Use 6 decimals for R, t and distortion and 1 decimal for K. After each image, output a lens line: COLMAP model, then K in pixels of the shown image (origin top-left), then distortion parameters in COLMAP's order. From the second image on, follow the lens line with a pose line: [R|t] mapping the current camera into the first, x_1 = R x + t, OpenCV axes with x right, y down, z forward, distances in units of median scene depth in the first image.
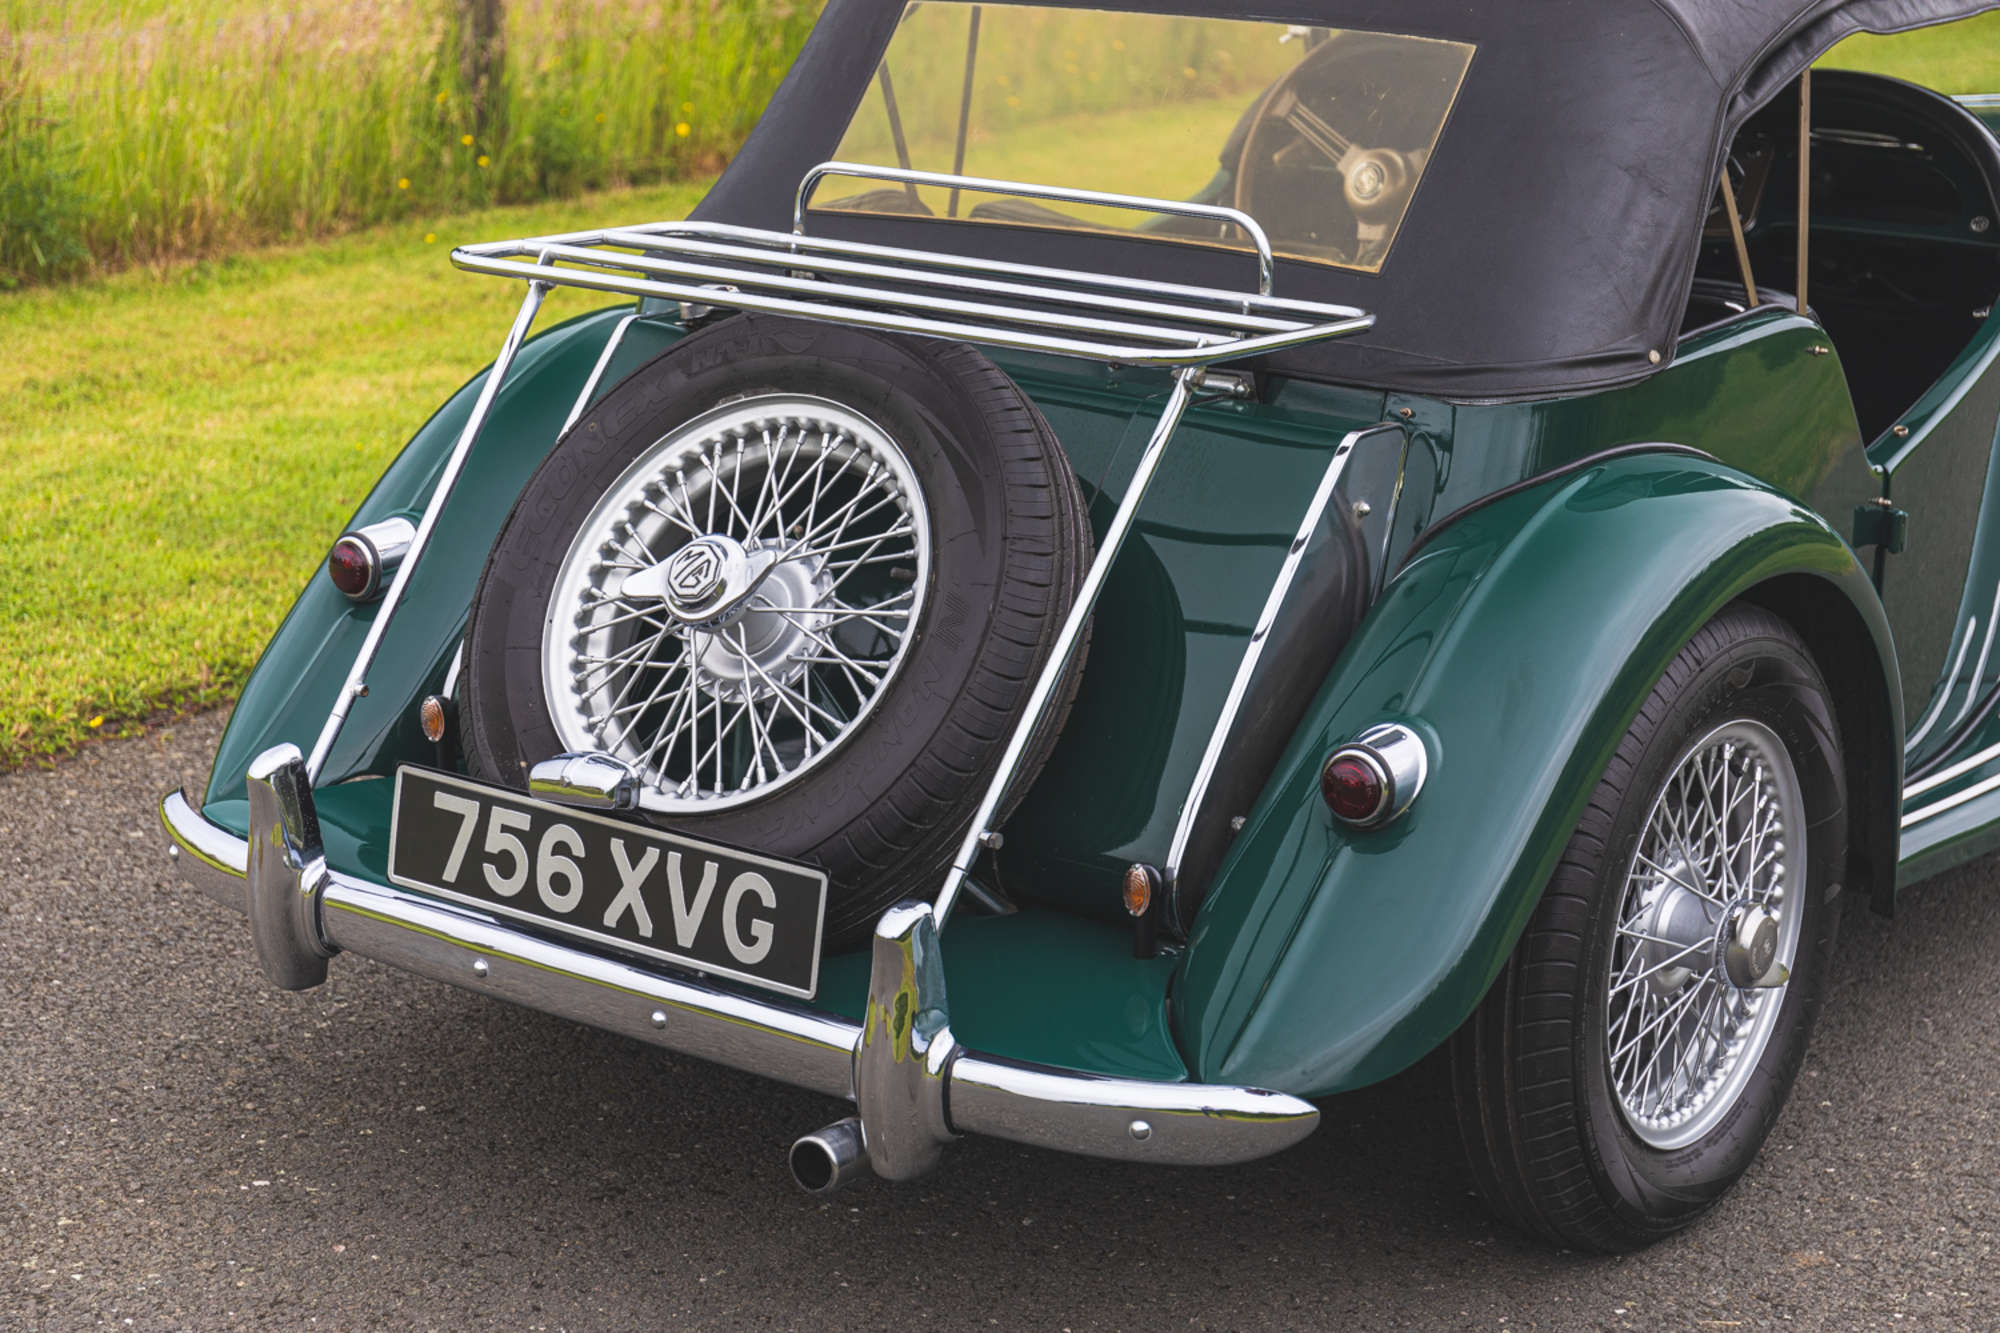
lens RADIAL K [[3835.2, 0, 1000.0], [0, 3835.2, 666.5], [0, 0, 1]] dist [-0.070909, 0.056511]
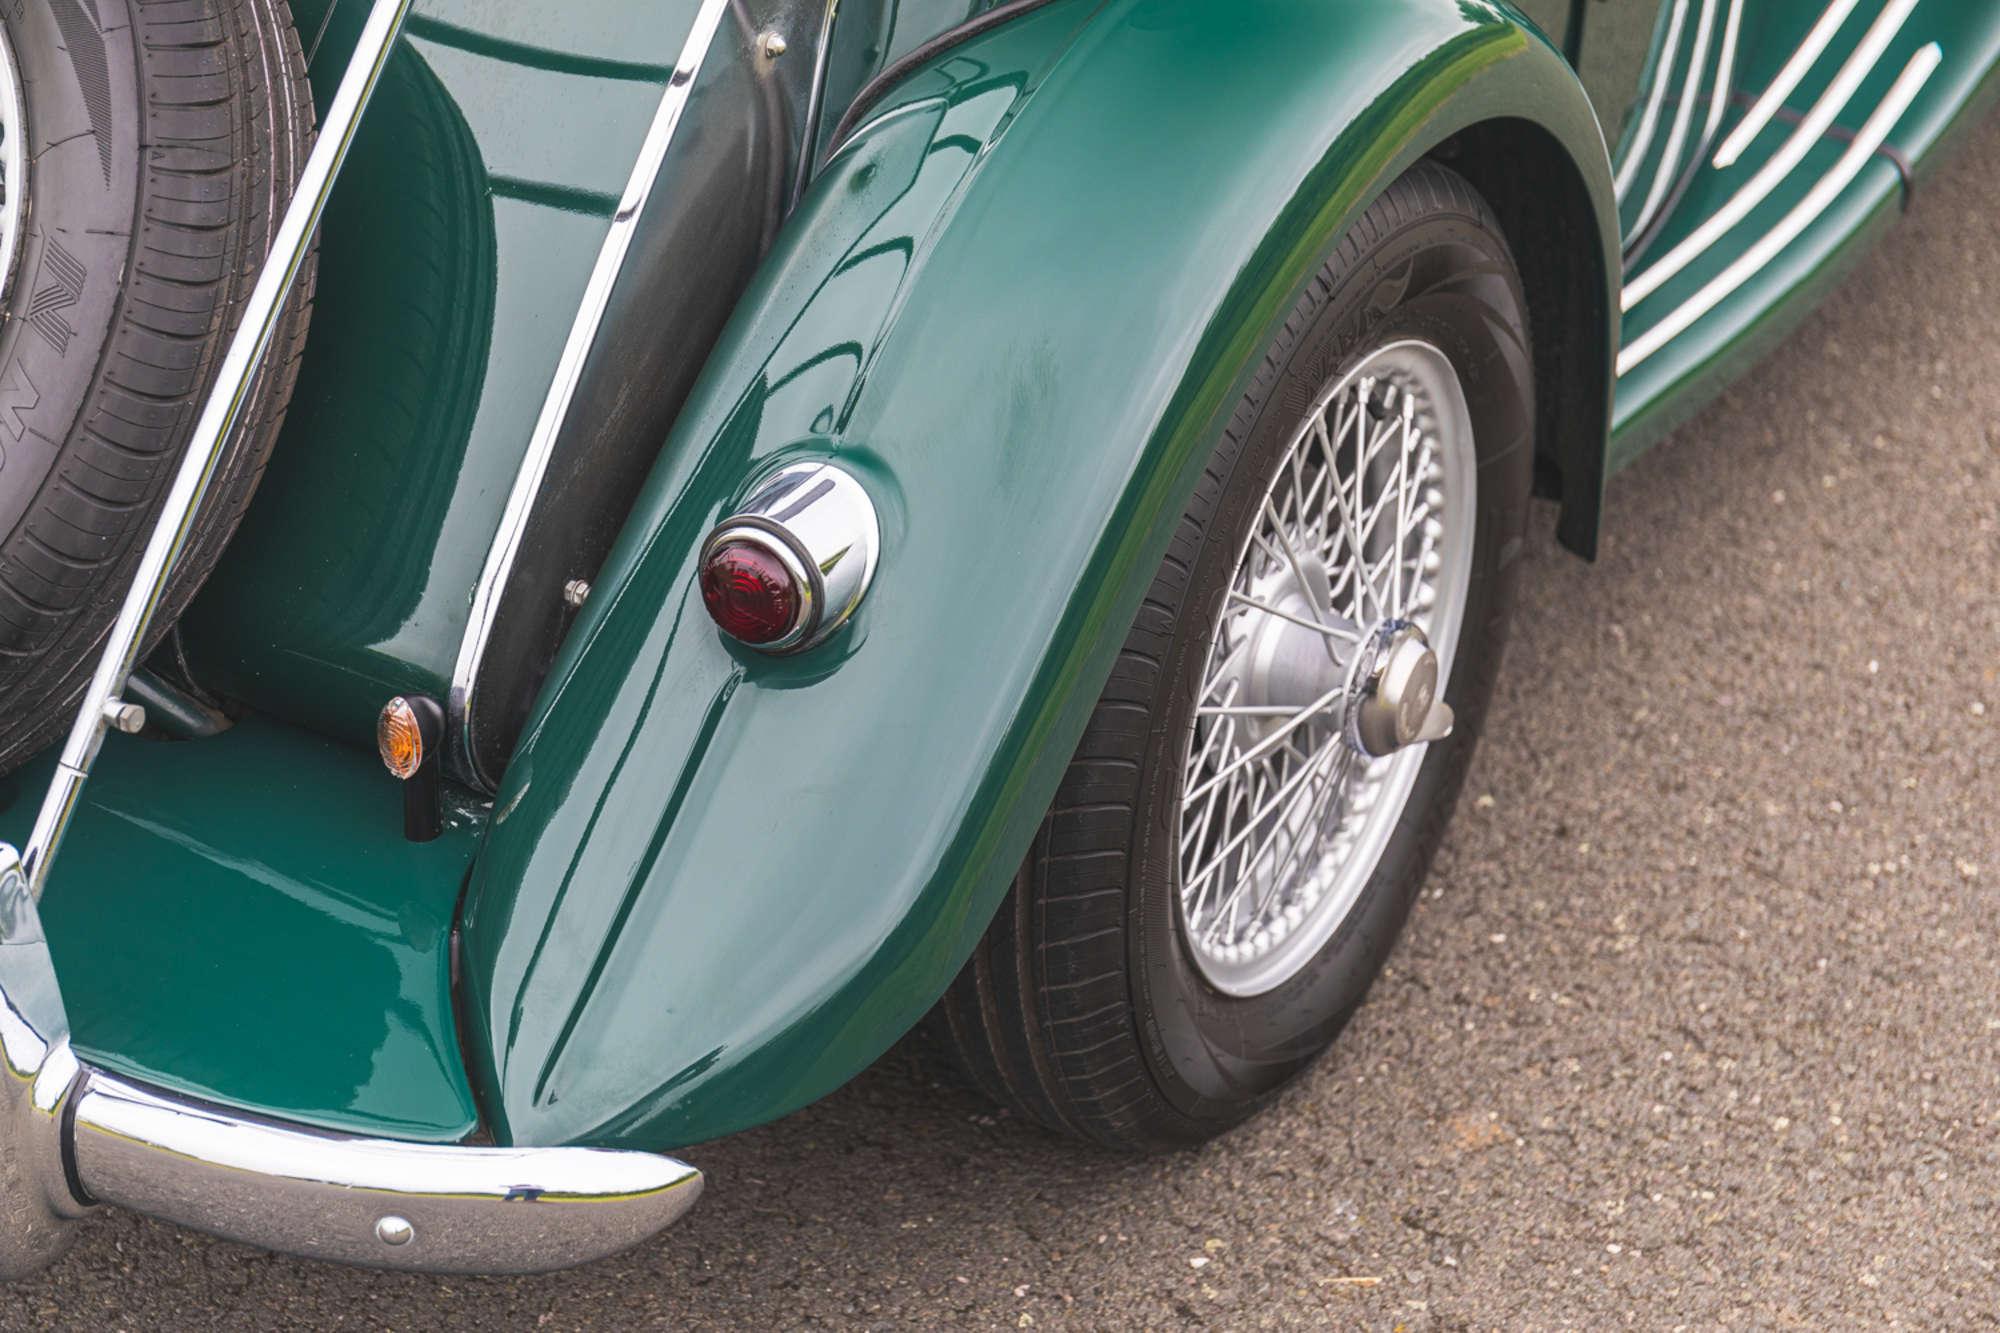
lens RADIAL K [[3835.2, 0, 1000.0], [0, 3835.2, 666.5], [0, 0, 1]] dist [-0.070909, 0.056511]
pose [[0.992737, -0.040271, 0.113360, 0.057636], [0.011580, 0.969918, 0.243157, -0.090642], [-0.119743, -0.240078, 0.963340, 0.393232]]
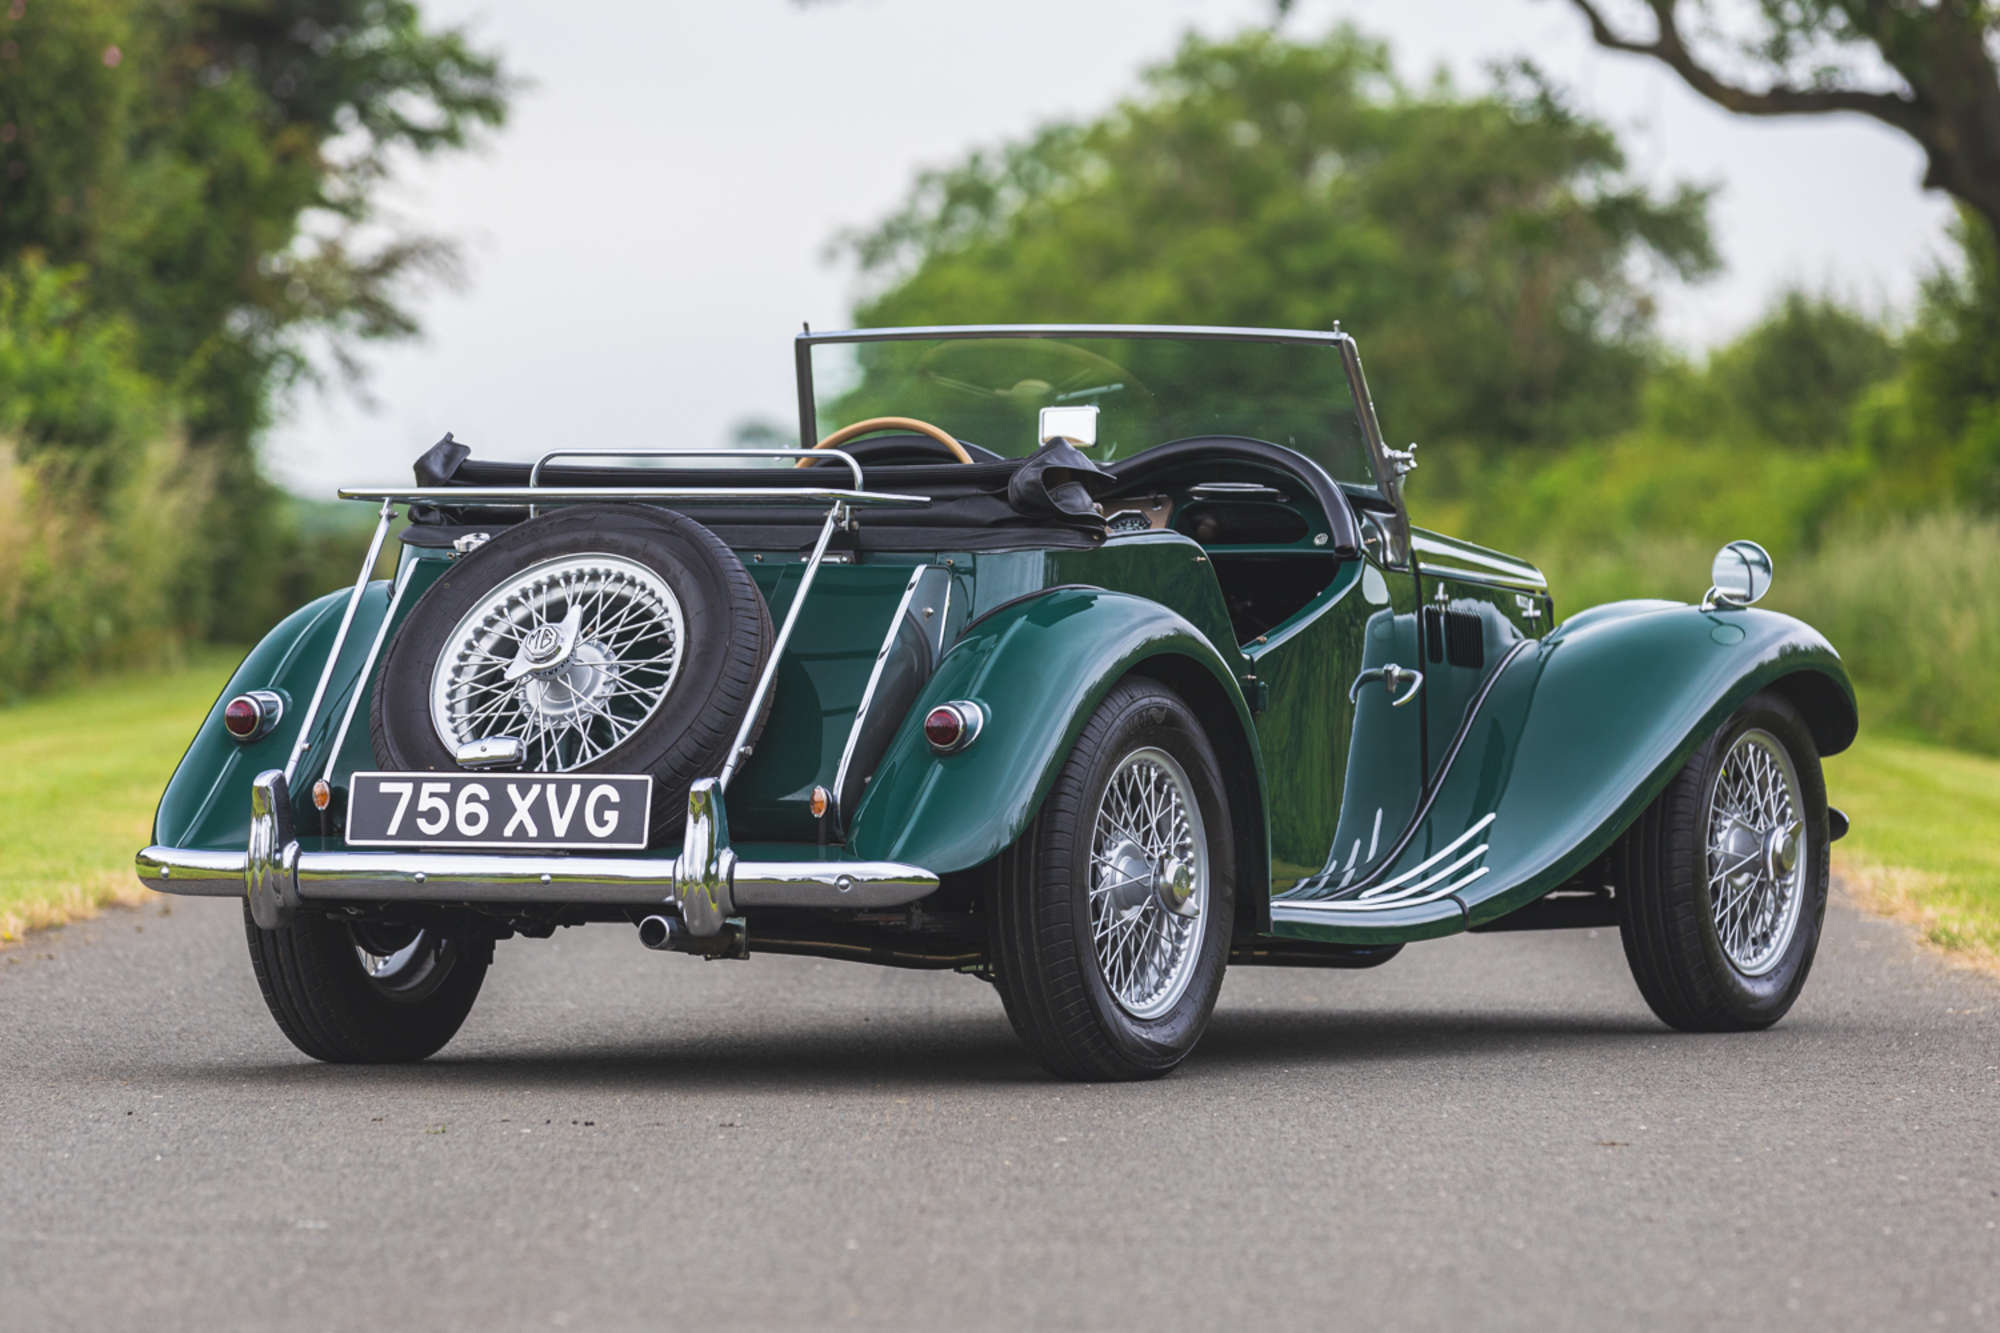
lens RADIAL K [[12764.6, 0, 1000.0], [0, 12764.6, 666.5], [0, 0, 1]] dist [-0.052367, -40.009843]
pose [[0.984941, -0.005678, 0.172797, -0.826187], [0.048867, 0.967849, -0.246739, 1.339585], [-0.165841, 0.251468, 0.953552, -4.249578]]
